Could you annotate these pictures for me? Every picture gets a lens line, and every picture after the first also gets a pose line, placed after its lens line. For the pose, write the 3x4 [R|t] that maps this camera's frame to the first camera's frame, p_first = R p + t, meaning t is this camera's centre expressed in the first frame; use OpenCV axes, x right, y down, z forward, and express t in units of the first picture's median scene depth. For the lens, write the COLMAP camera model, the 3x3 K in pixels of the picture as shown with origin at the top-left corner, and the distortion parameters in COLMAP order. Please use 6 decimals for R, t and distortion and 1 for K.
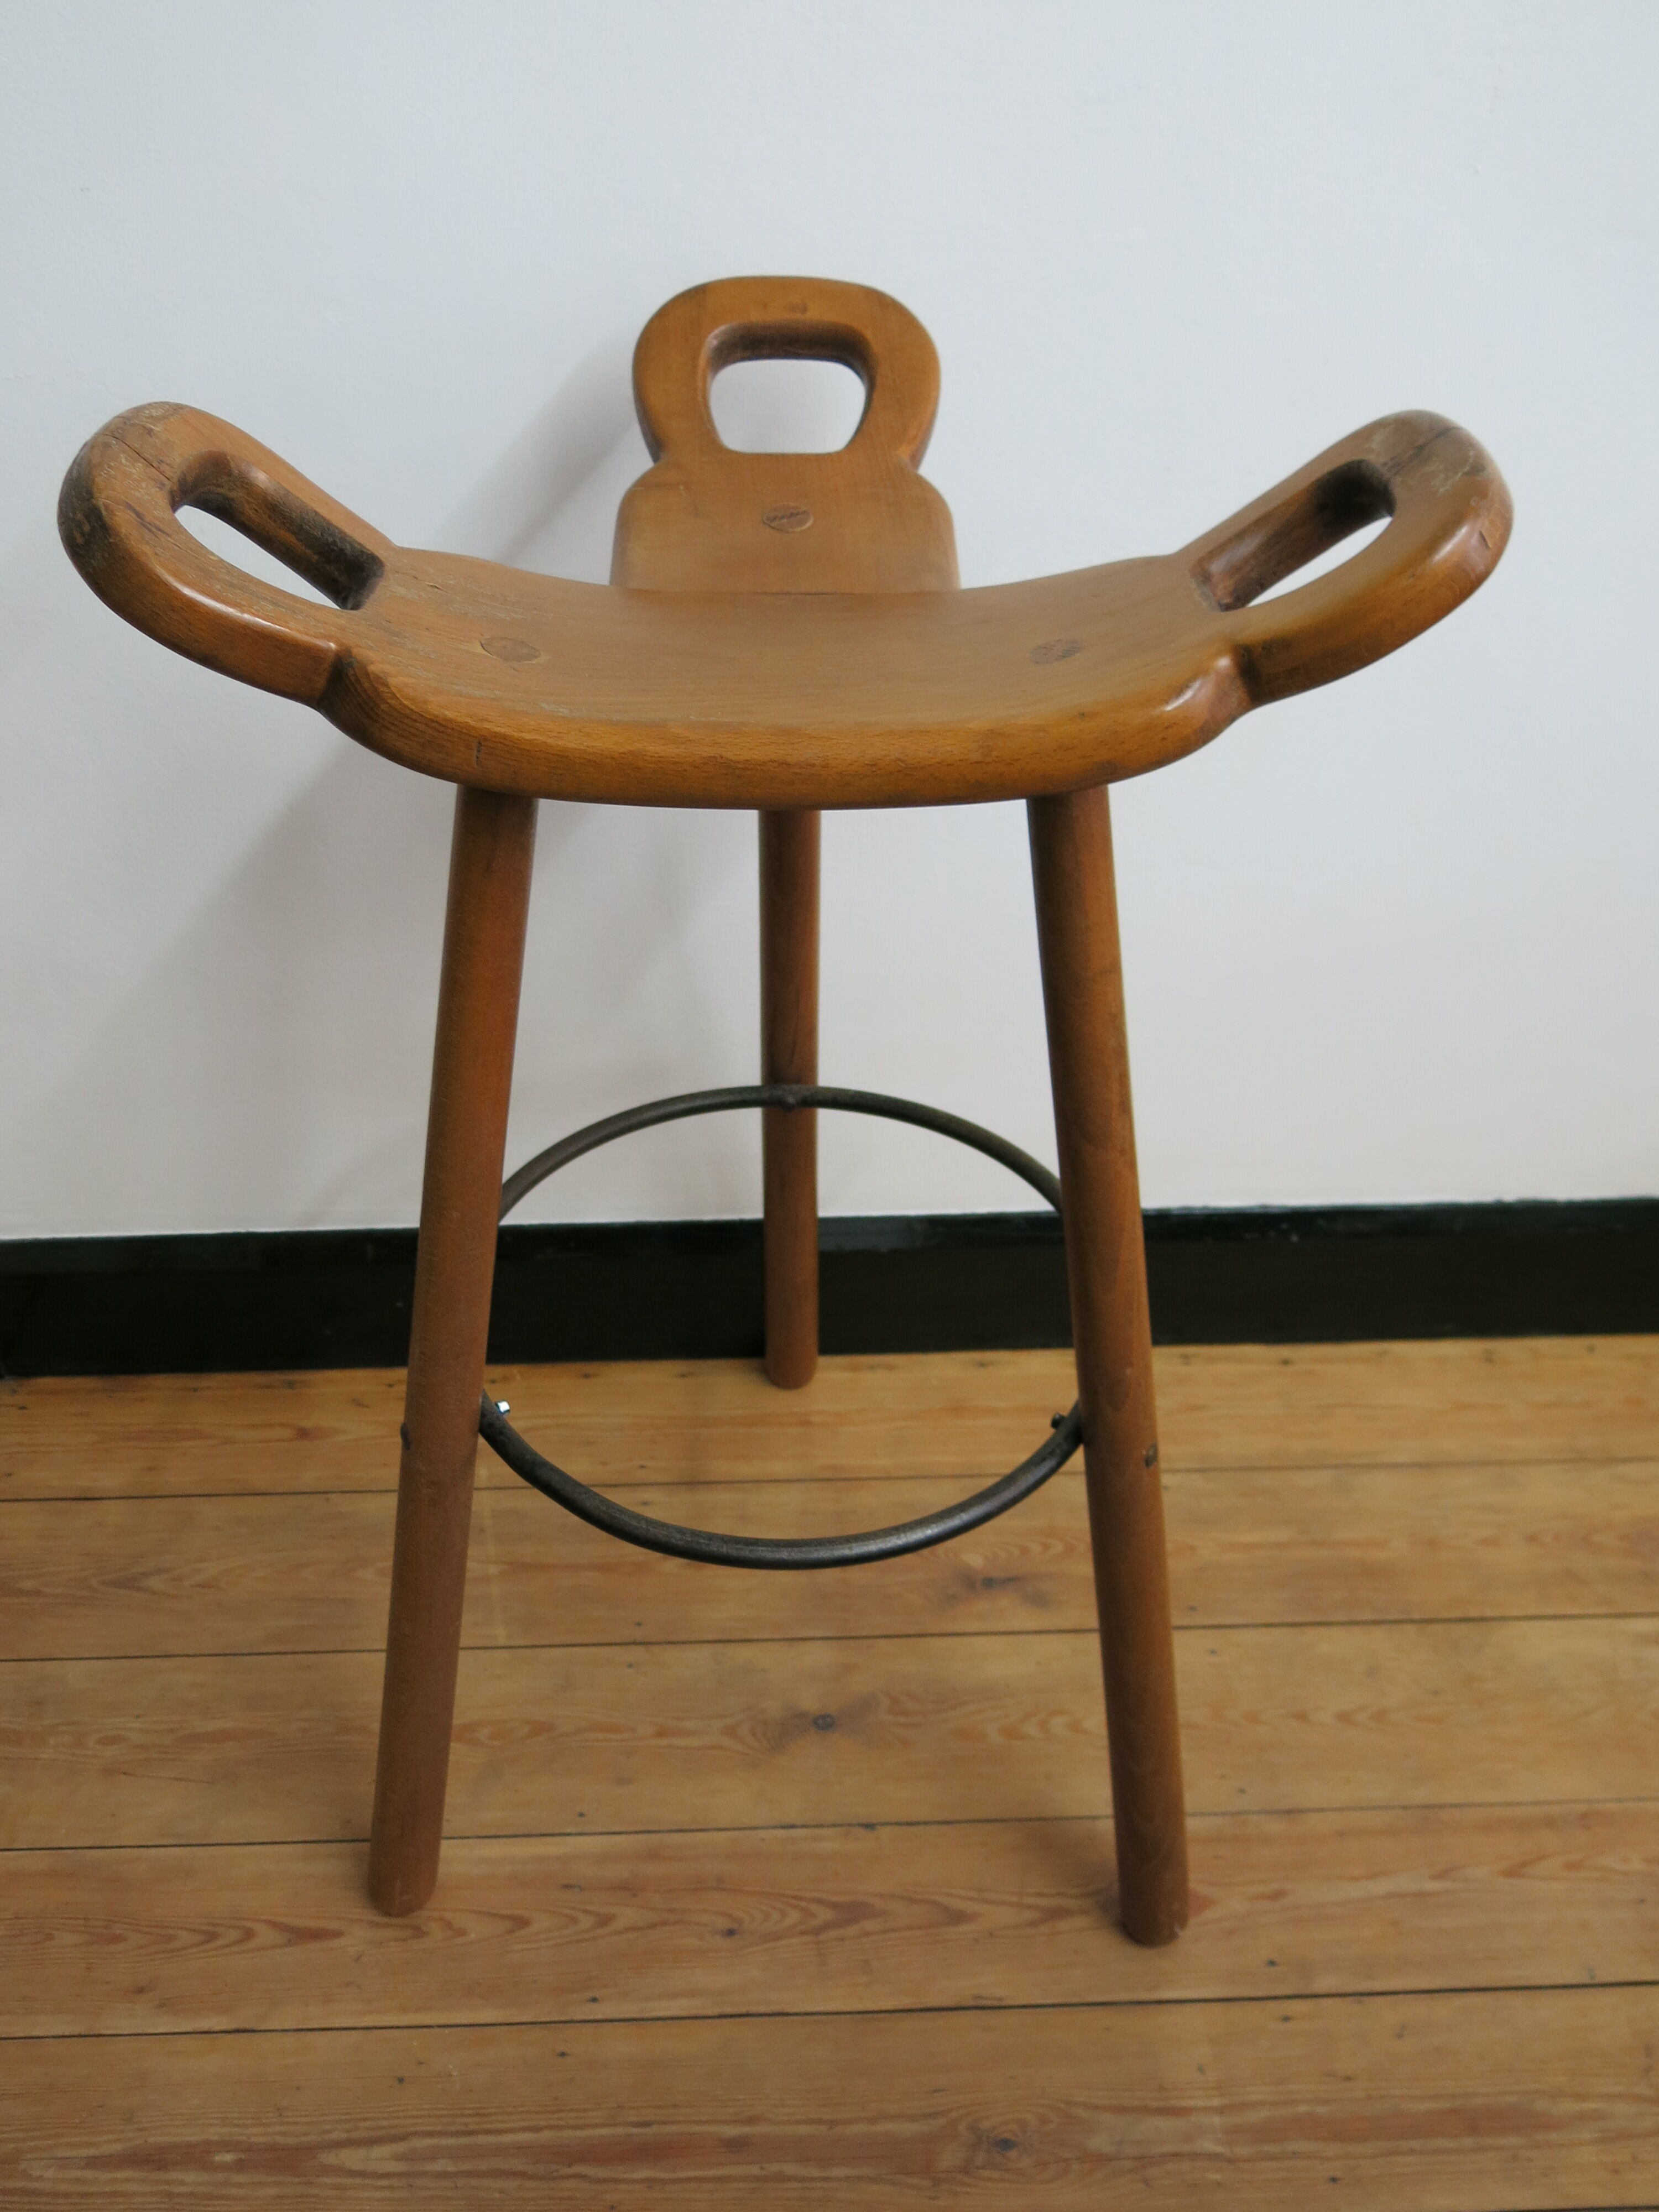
lens RADIAL K [[1843.2, 0, 818.9], [0, 1843.2, 1109.1], [0, 0, 1]] dist [-0.024015, 0.002776]
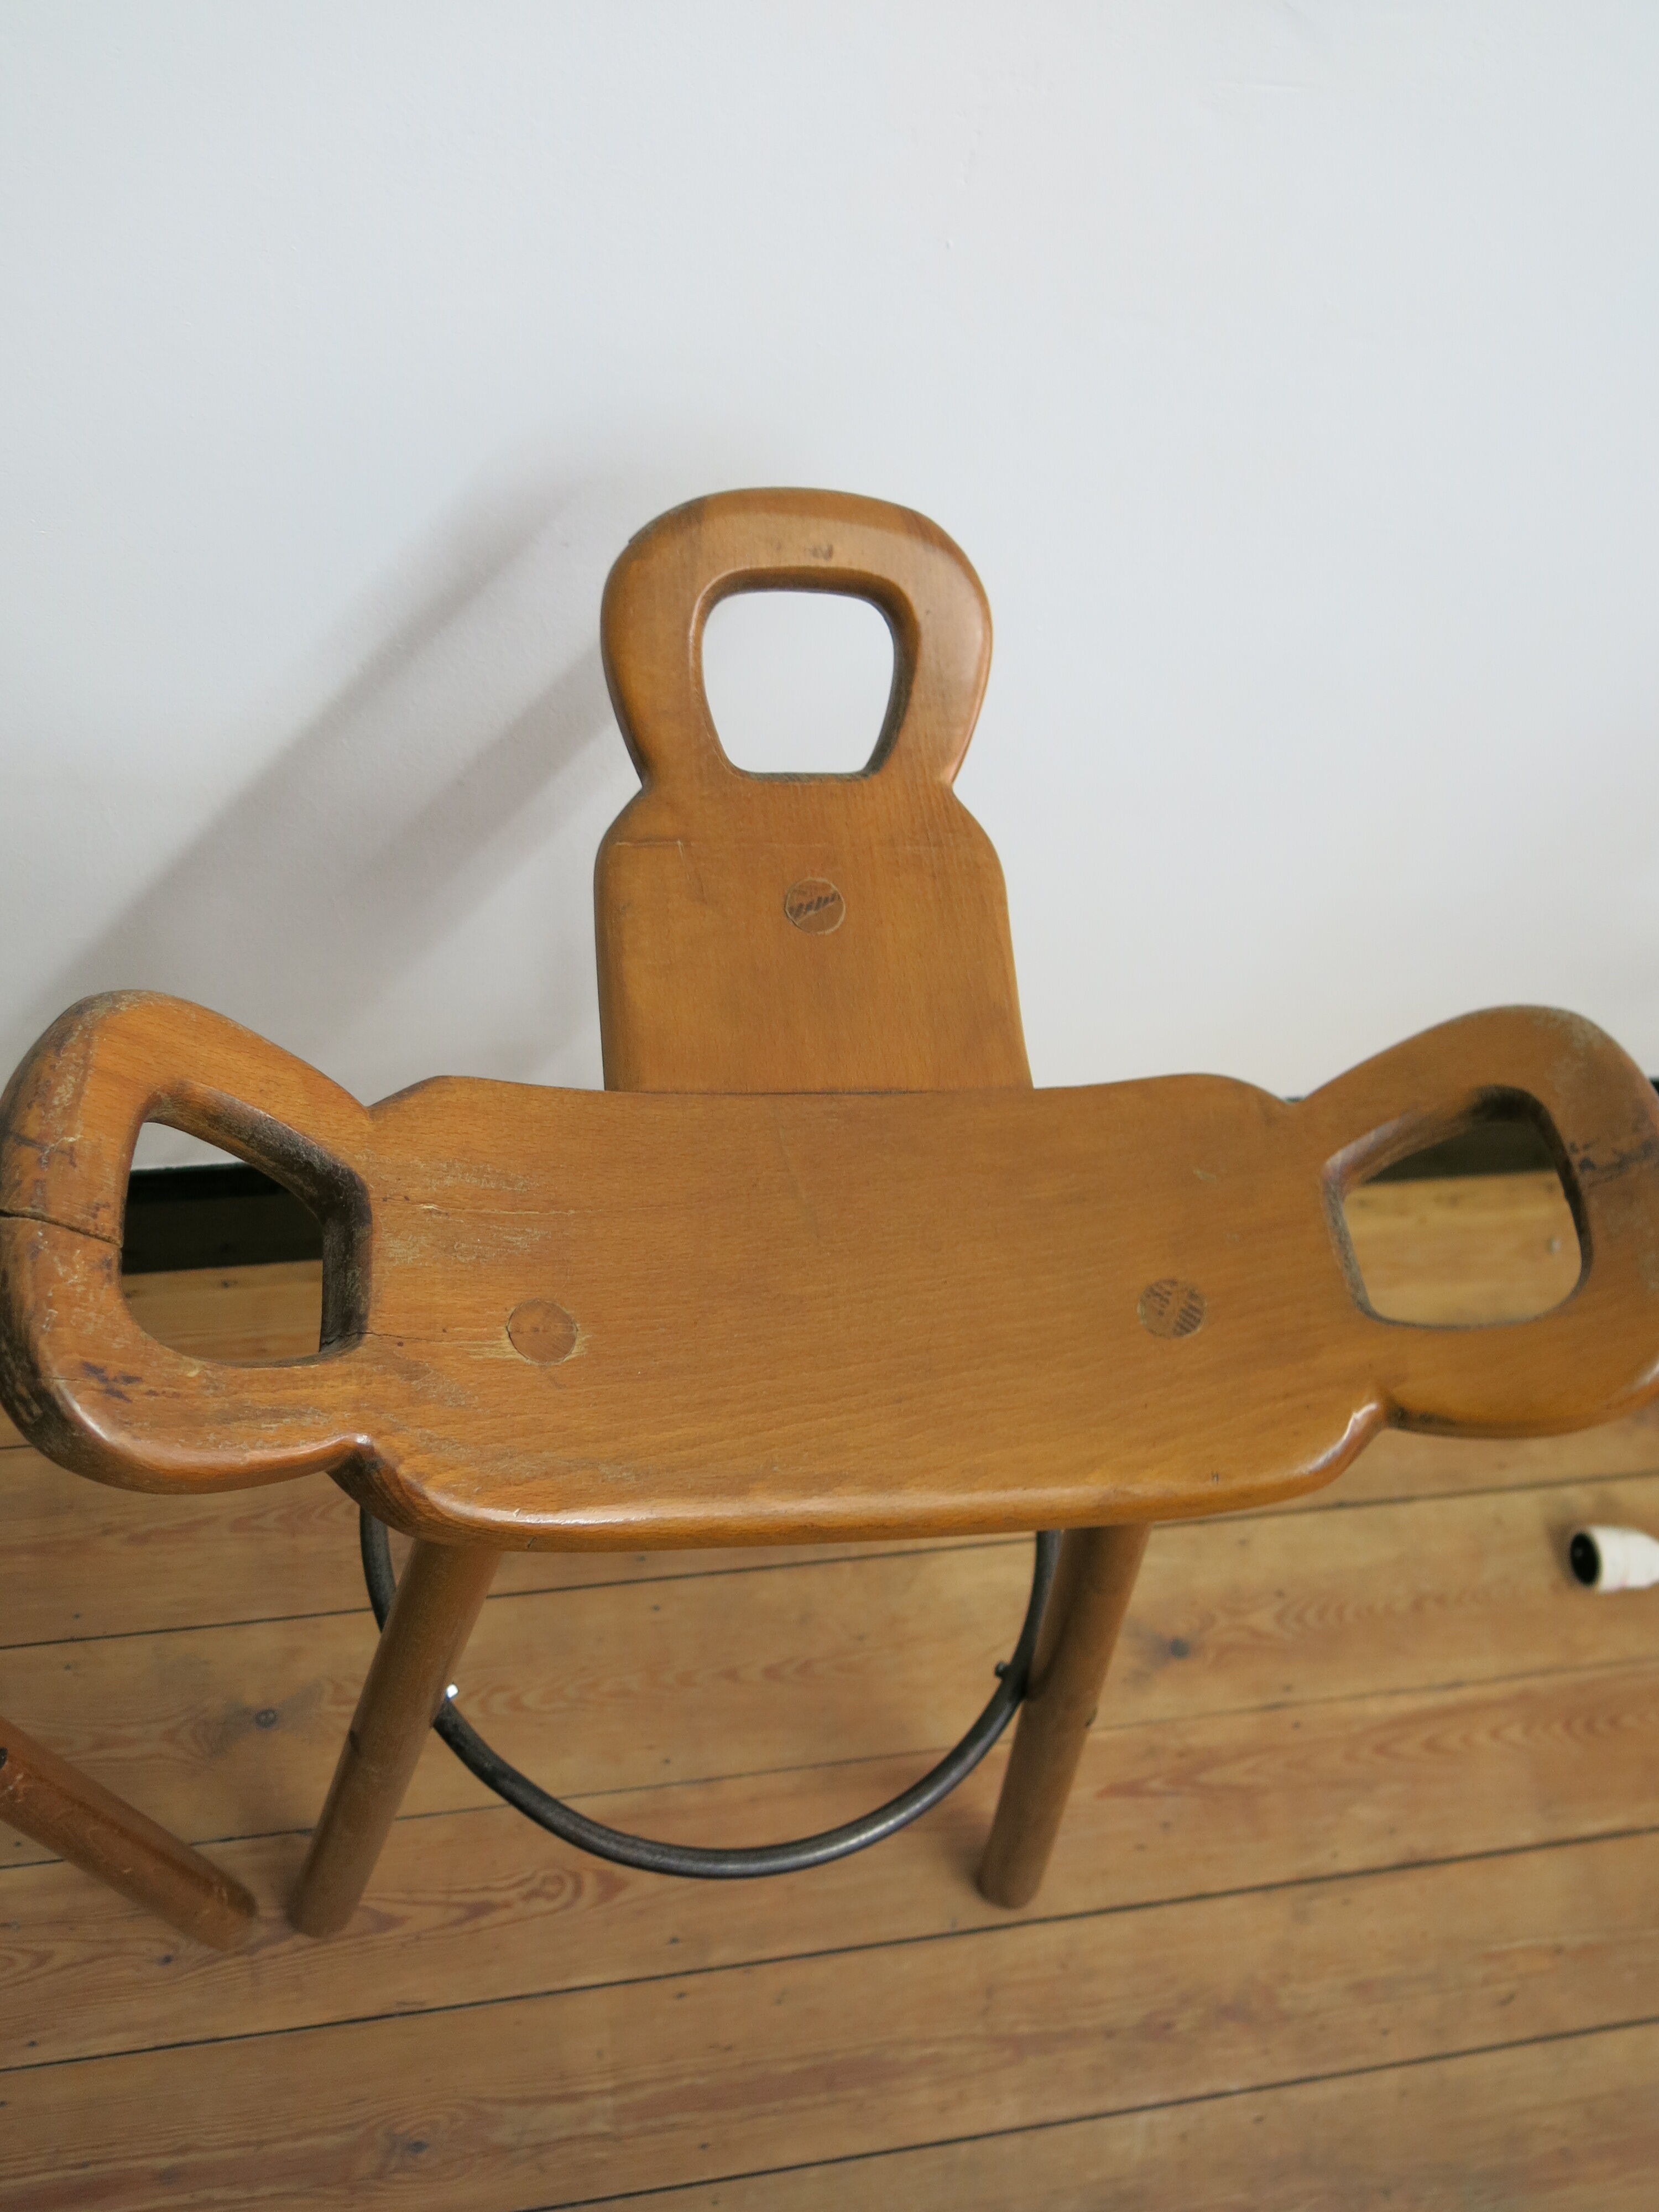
lens RADIAL K [[1843.2, 0, 821.2], [0, 1843.2, 1111.7], [0, 0, 1]] dist [-0.024015, 0.002776]
pose [[0.984902, -0.025102, 0.171281, 0.144948], [-0.044851, 0.918644, 0.392533, -0.403806], [-0.167199, -0.394289, 0.903649, 0.162966]]
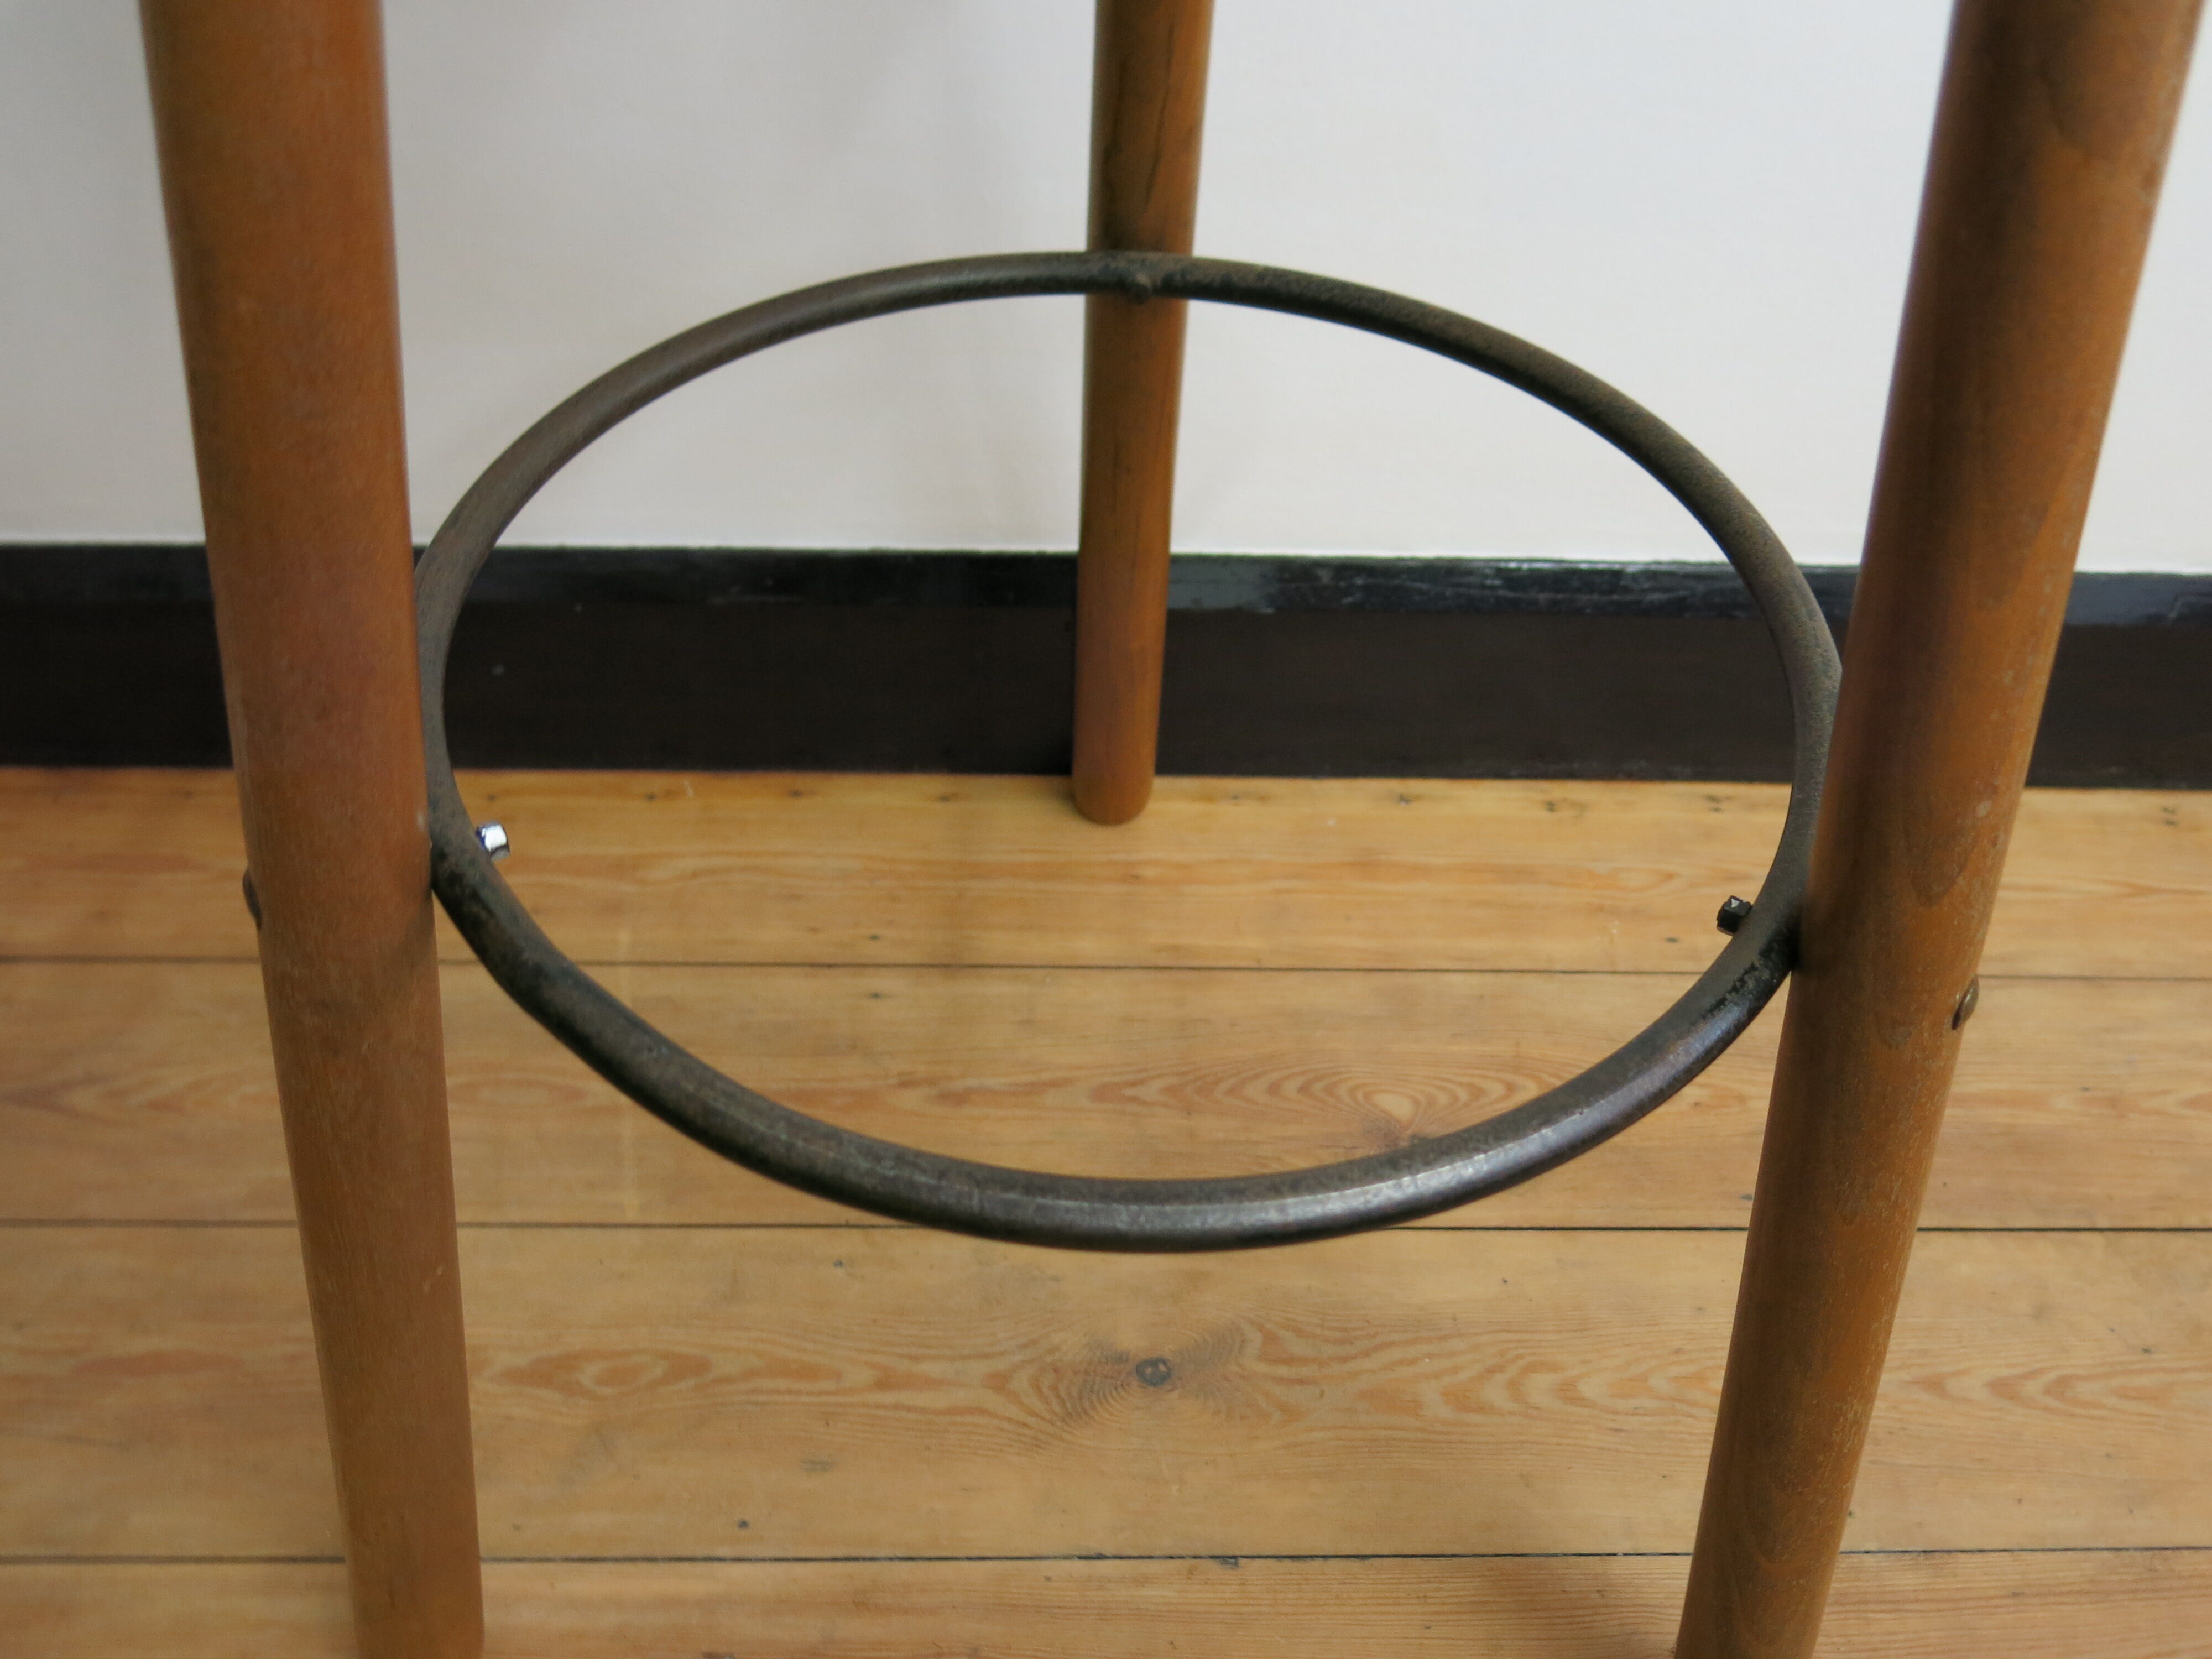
lens RADIAL K [[1843.2, 0, 1123.7], [0, 1843.2, 847.5], [0, 0, 1]] dist [-0.024015, 0.002776]
pose [[0.999356, 0.035190, 0.006975, -0.018158], [-0.035854, 0.986404, 0.160379, 0.068584], [-0.001236, -0.160526, 0.987031, 0.443074]]
